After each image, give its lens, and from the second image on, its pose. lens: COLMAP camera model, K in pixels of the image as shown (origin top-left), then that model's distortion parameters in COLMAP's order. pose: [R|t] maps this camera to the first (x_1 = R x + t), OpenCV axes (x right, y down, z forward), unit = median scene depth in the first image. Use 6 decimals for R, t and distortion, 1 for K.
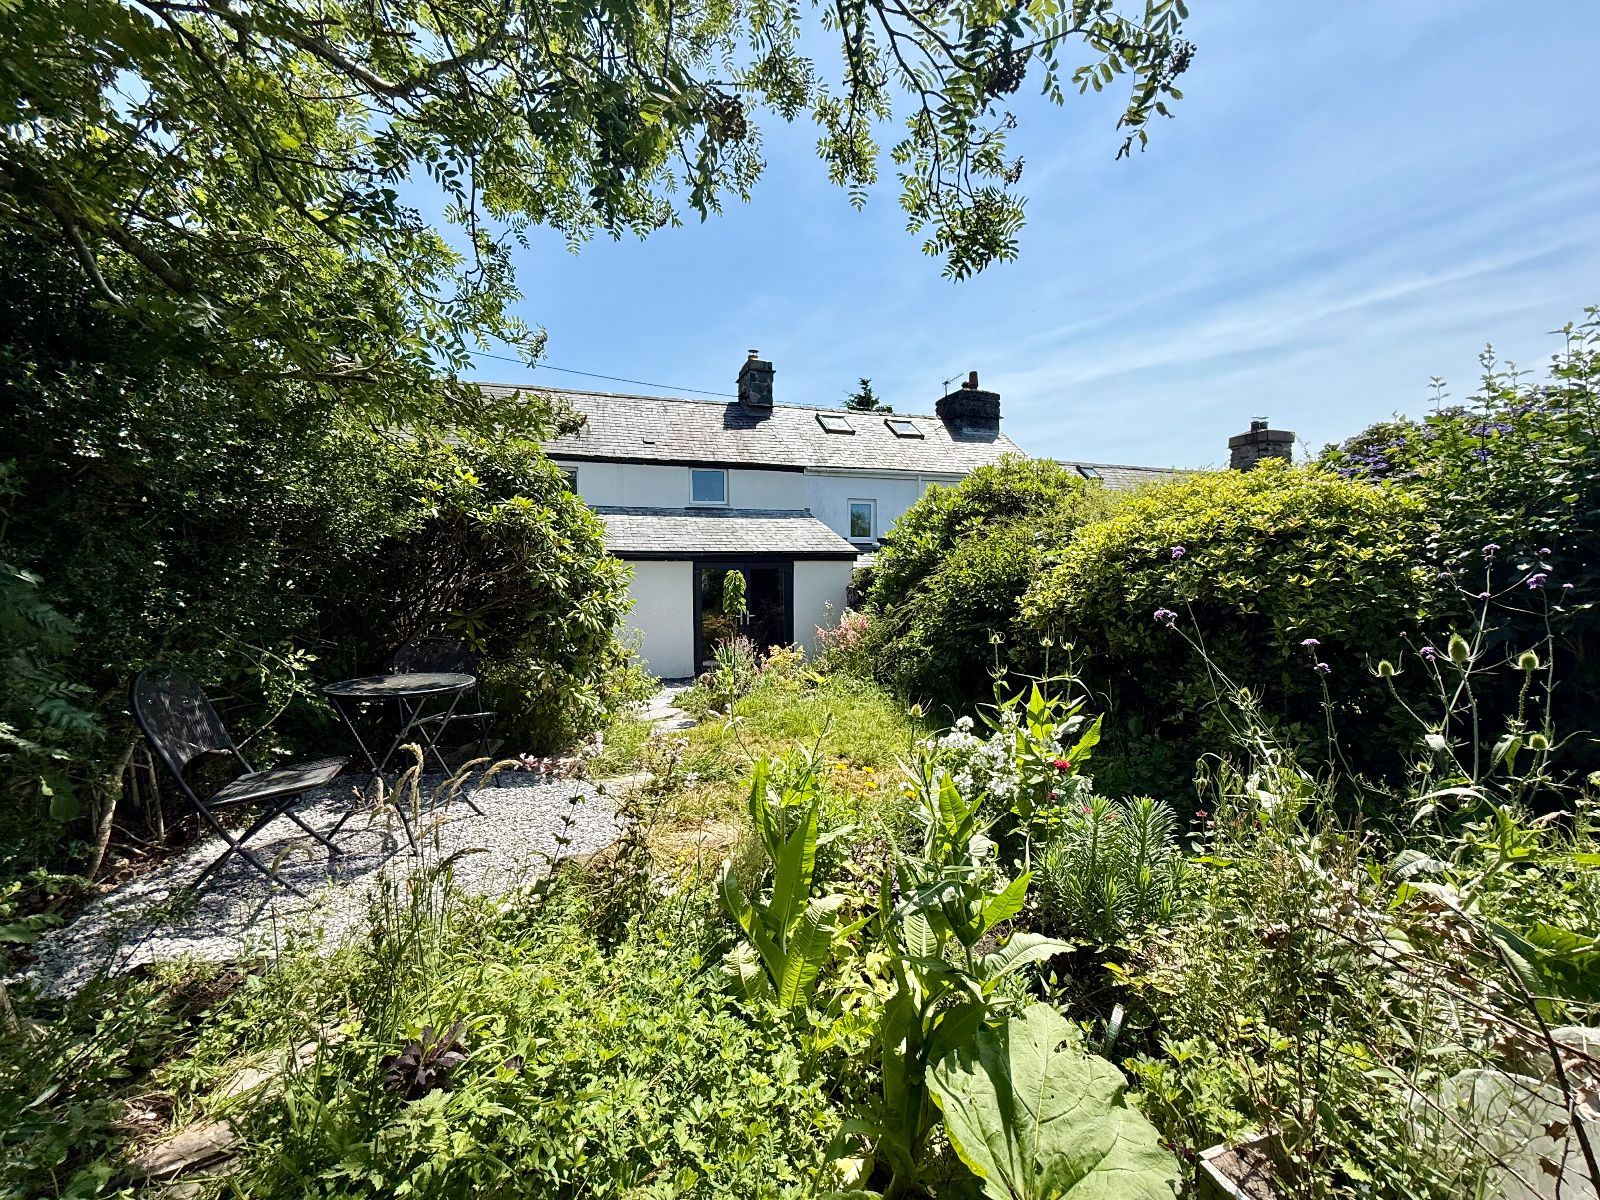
lens RADIAL K [[637.9, 0, 804.7], [0, 637.9, 605.1], [0, 0, 1]] dist [0.012530, -0.000117]
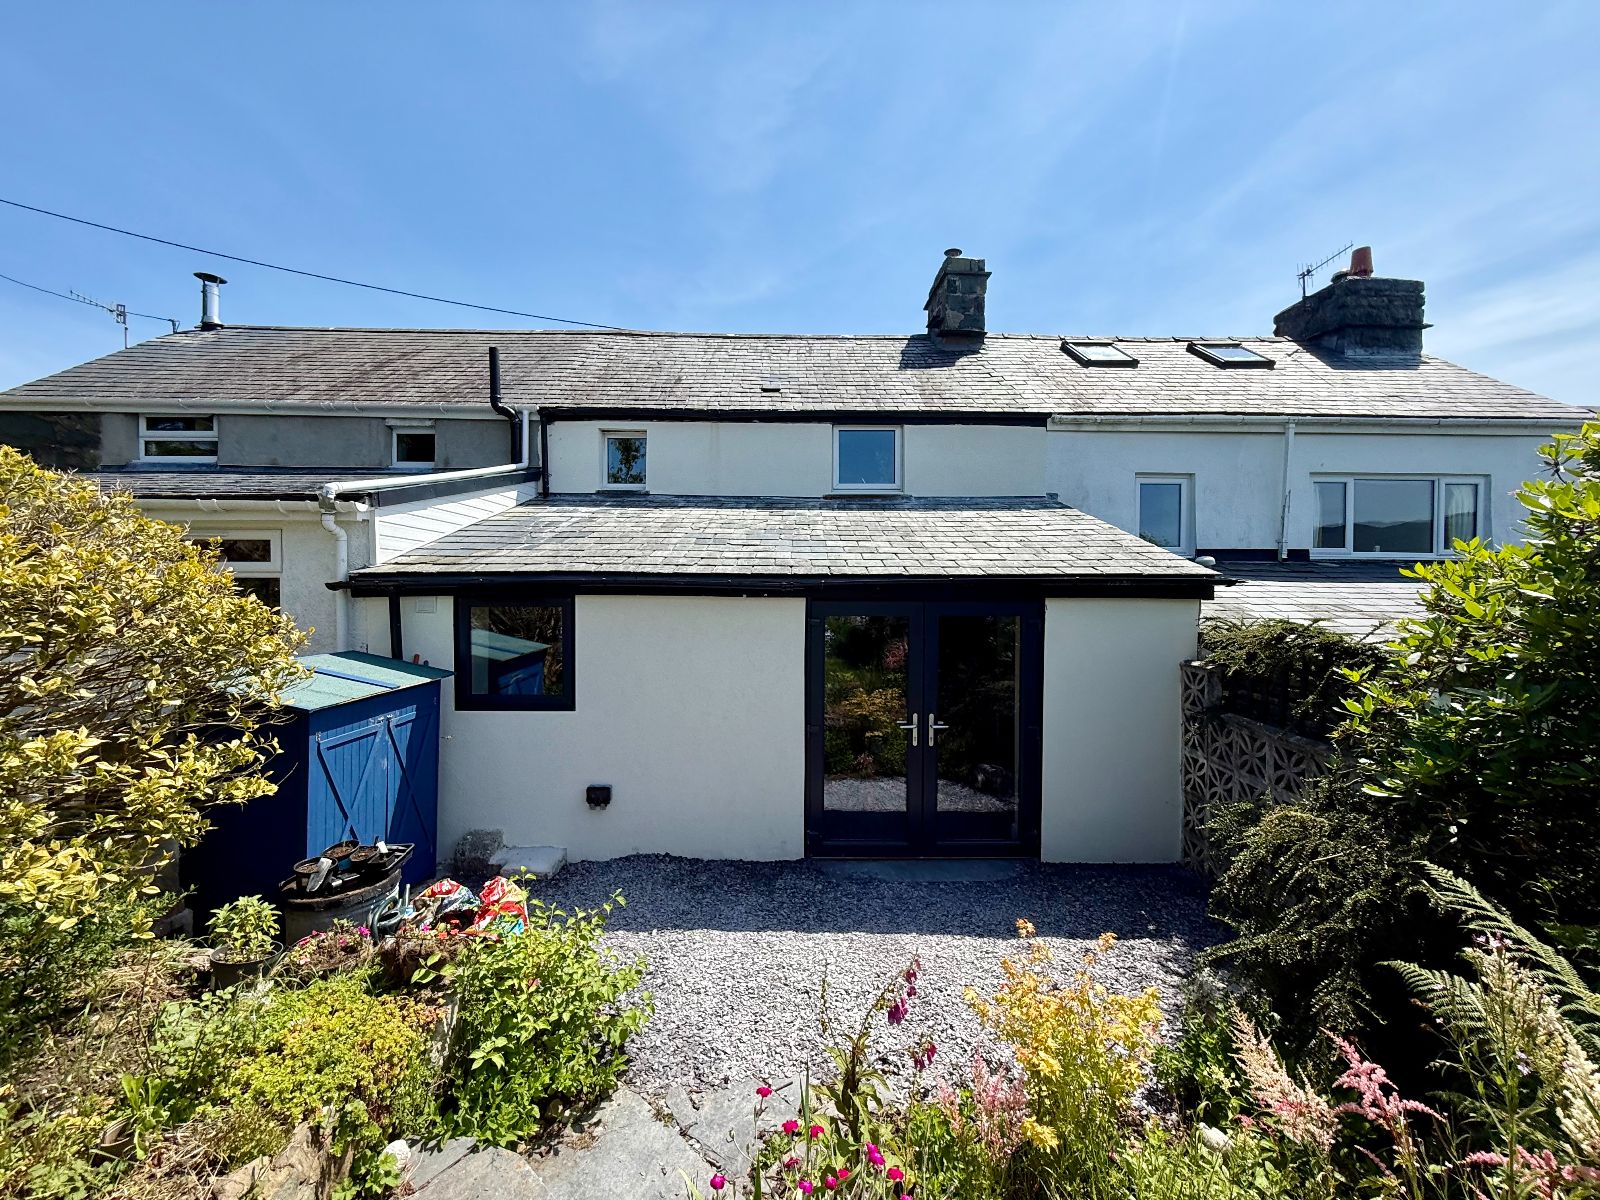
lens RADIAL K [[637.9, 0, 804.7], [0, 637.9, 605.1], [0, 0, 1]] dist [0.012530, -0.000117]
pose [[0.957273, 0.019378, -0.288536, -0.034988], [-0.027747, 0.999304, -0.024941, -0.036886], [0.287852, 0.031881, 0.957144, 0.404542]]
